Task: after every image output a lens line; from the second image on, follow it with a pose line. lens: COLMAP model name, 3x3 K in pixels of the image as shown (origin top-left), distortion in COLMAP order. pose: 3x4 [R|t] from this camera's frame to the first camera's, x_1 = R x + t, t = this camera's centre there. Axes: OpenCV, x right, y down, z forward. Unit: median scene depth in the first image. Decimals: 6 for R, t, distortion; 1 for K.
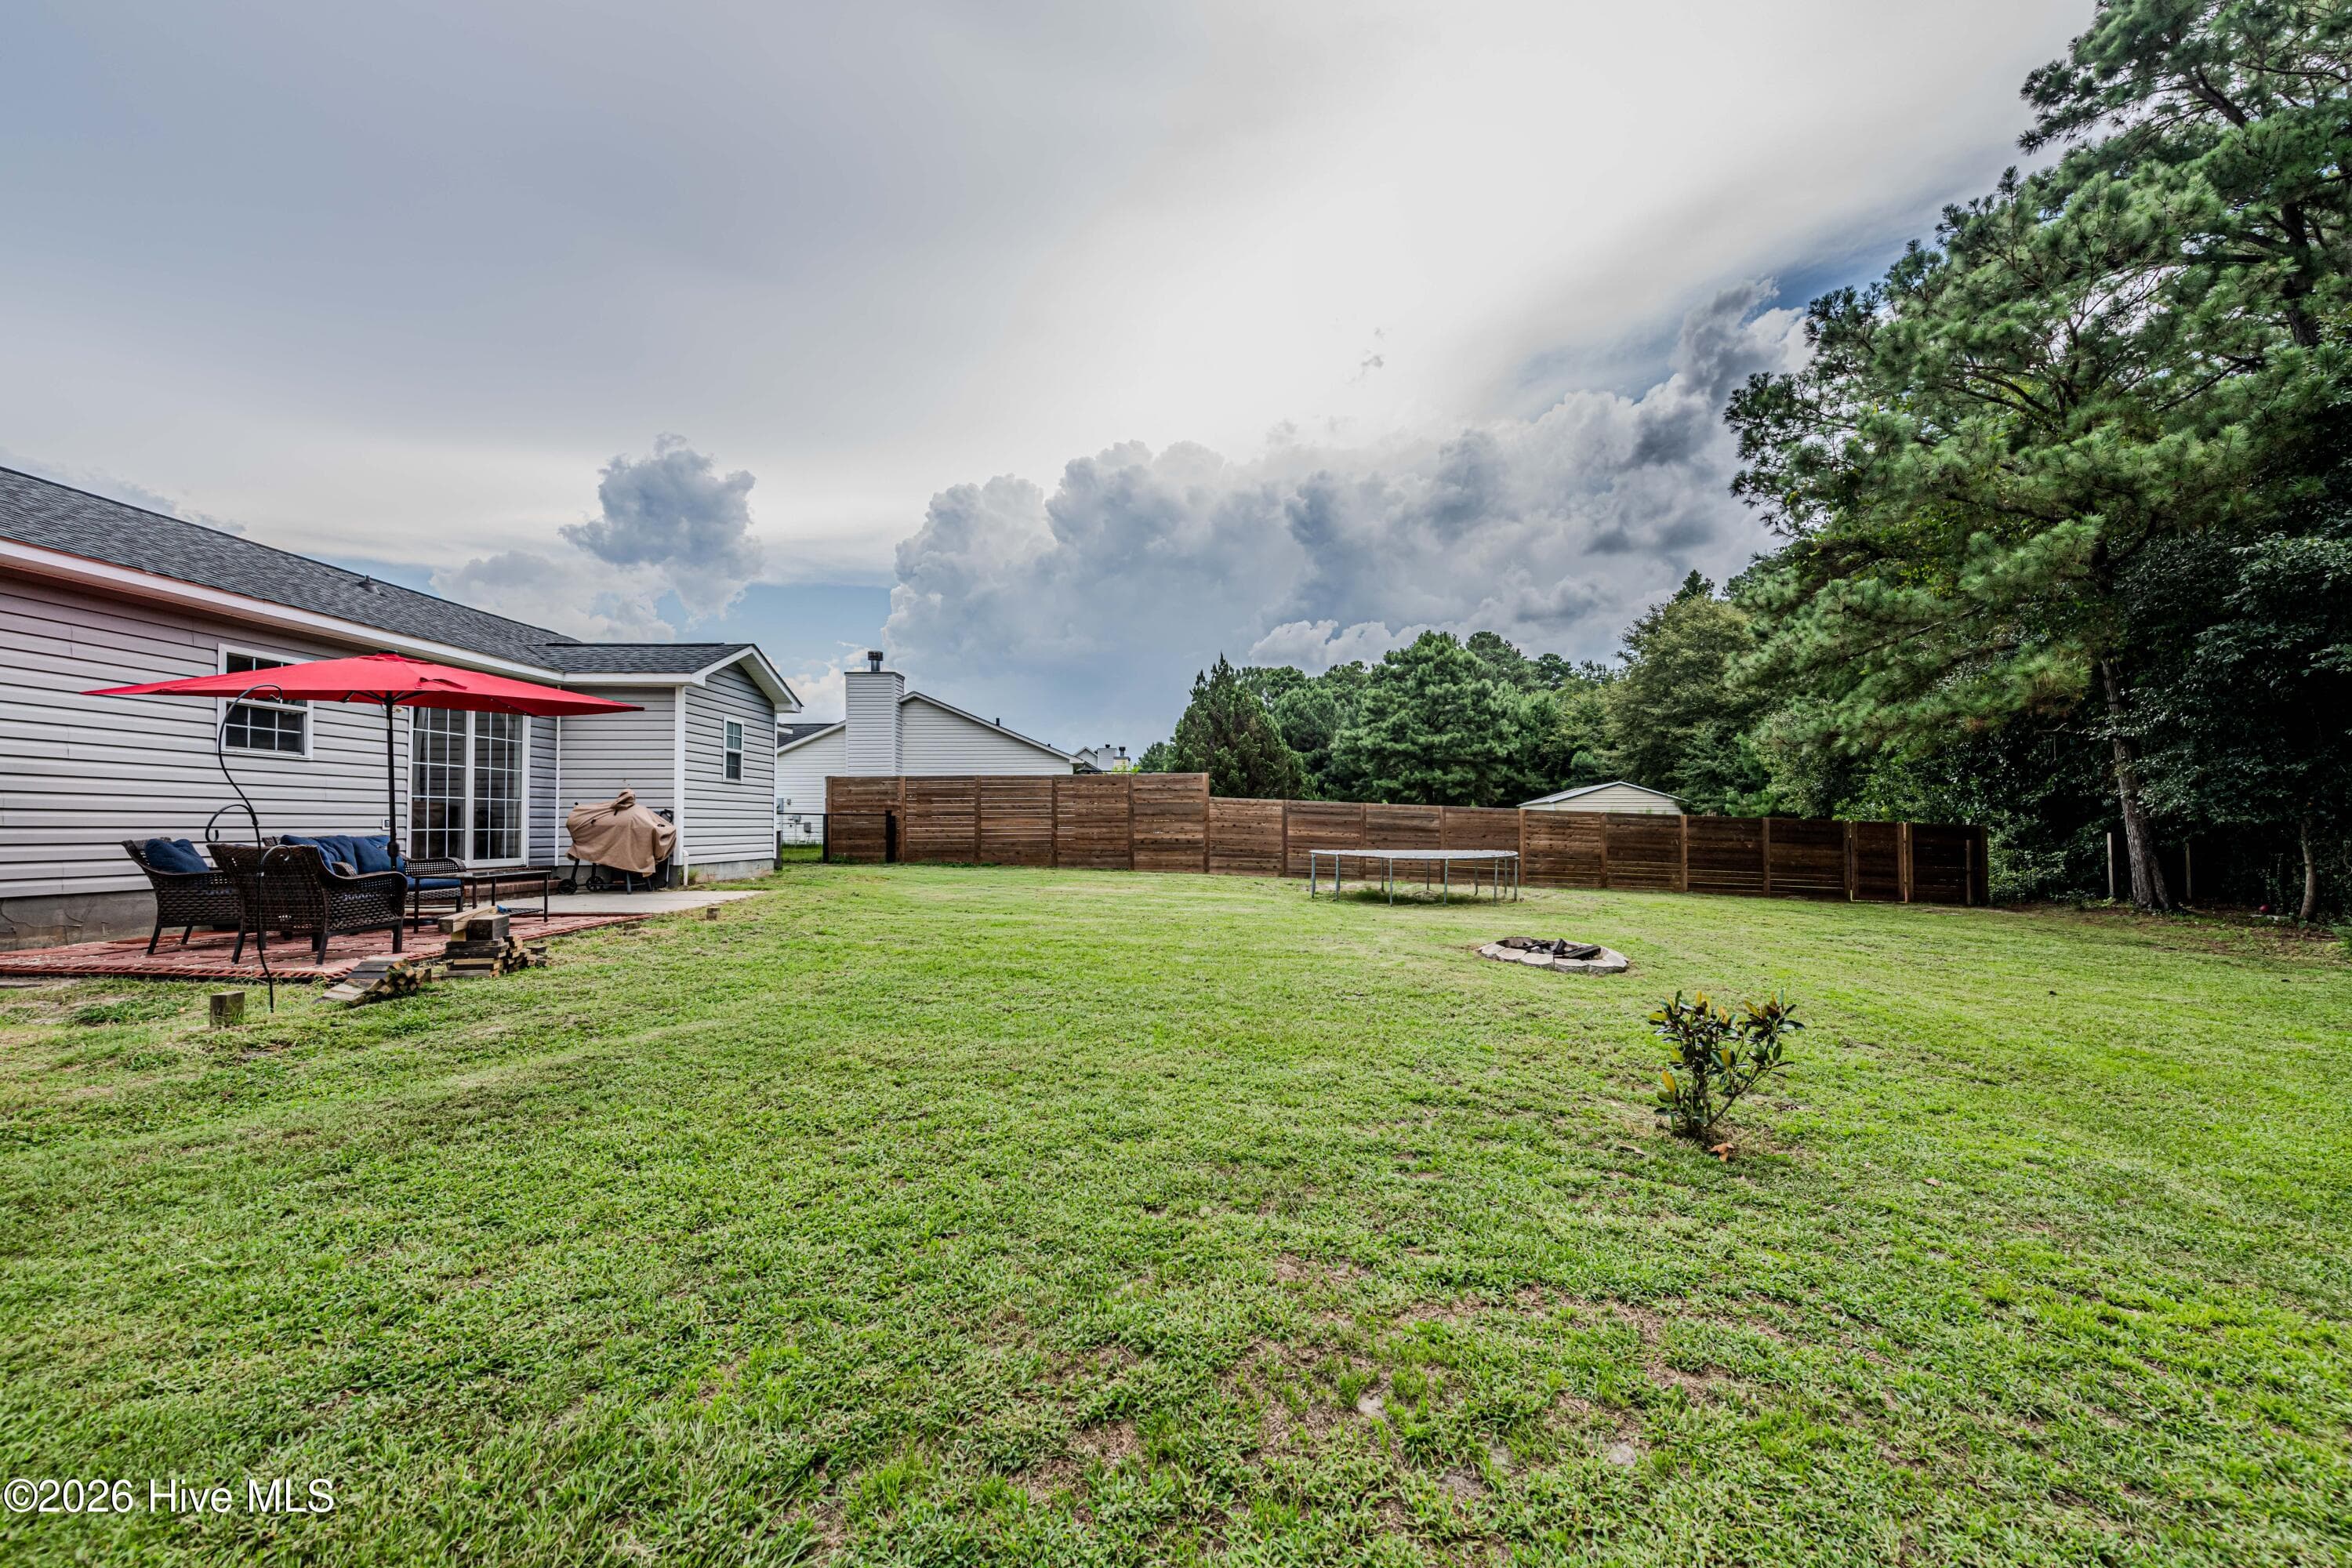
lens RADIAL K [[961.9, 0, 1232.9], [0, 961.9, 811.1], [0, 0, 1]] dist [-0.000099, -0.000086]
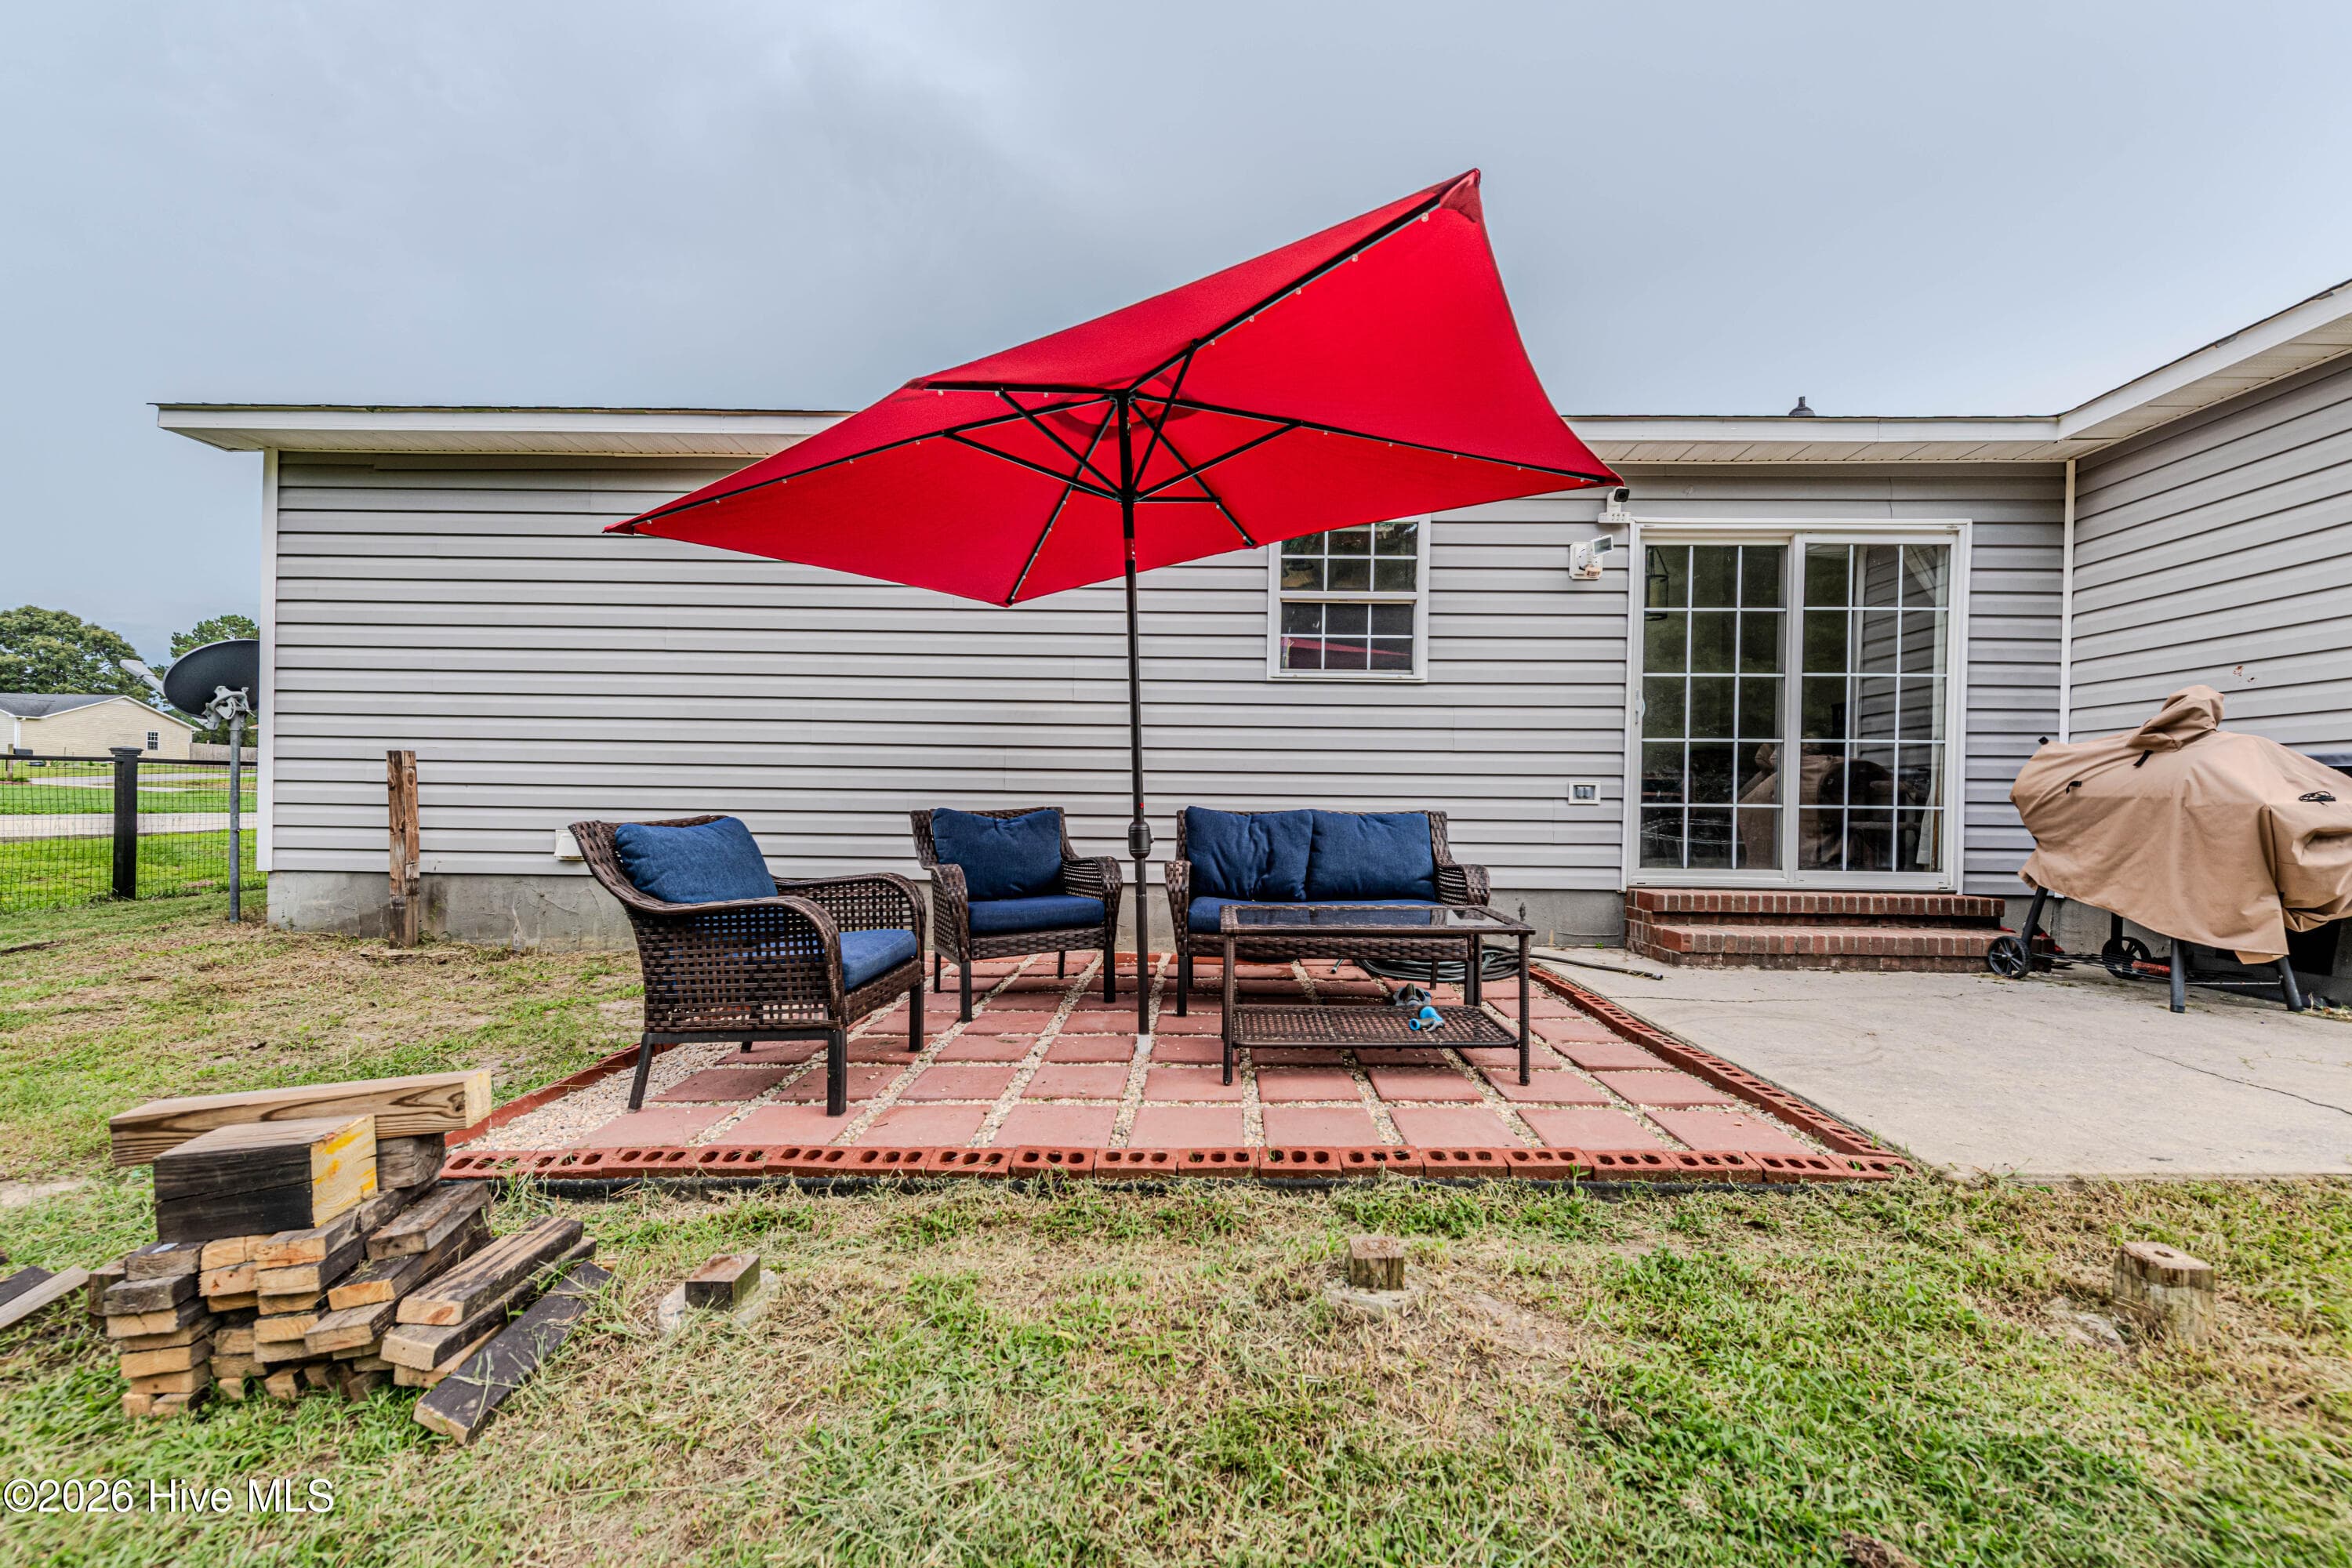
lens RADIAL K [[919.7, 0, 1189.0], [0, 919.7, 813.1], [0, 0, 1]] dist [-0.000510, -0.000116]
pose [[-0.050501, 0.005714, -0.998708, -0.432718], [0.003916, 0.999977, 0.005524, 0.024616], [0.998716, -0.003632, -0.050522, 0.969777]]
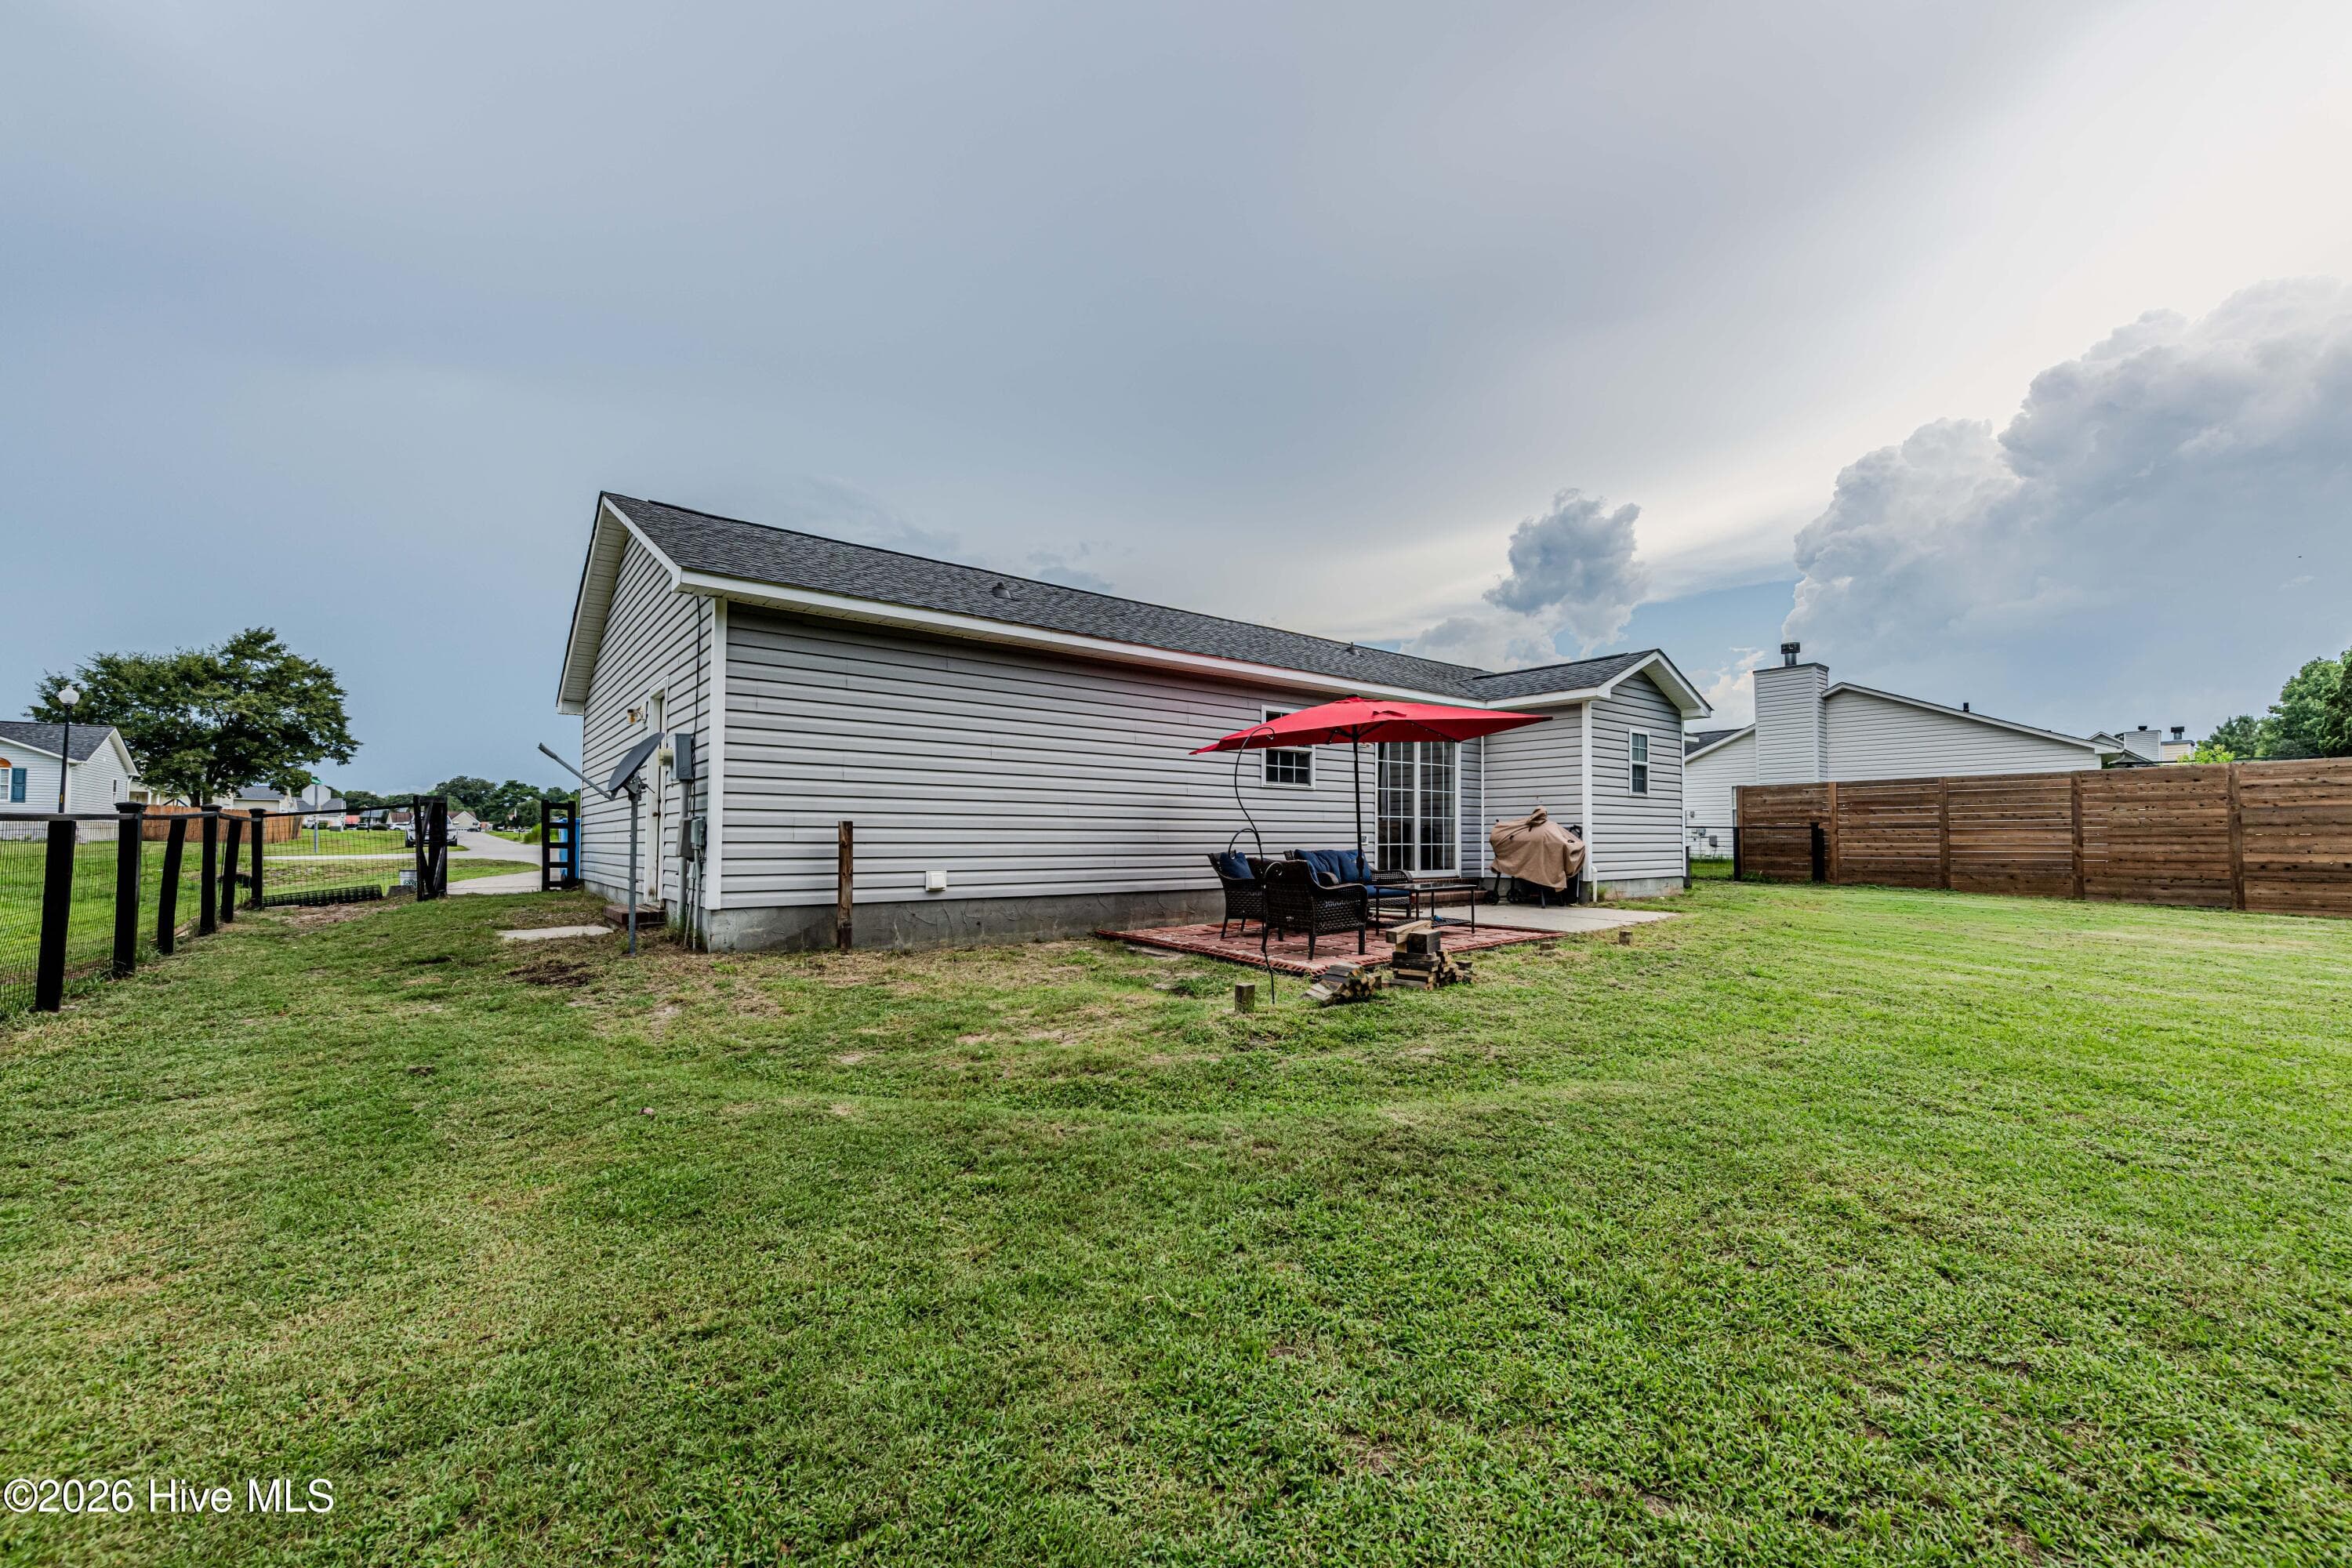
lens RADIAL K [[919.7, 0, 1189.0], [0, 919.7, 813.1], [0, 0, 1]] dist [-0.000510, -0.000116]
pose [[0.601369, -0.018048, -0.798768, -0.096438], [0.009832, 0.999836, -0.015188, -0.005735], [0.798911, 0.001280, 0.601448, 0.149590]]
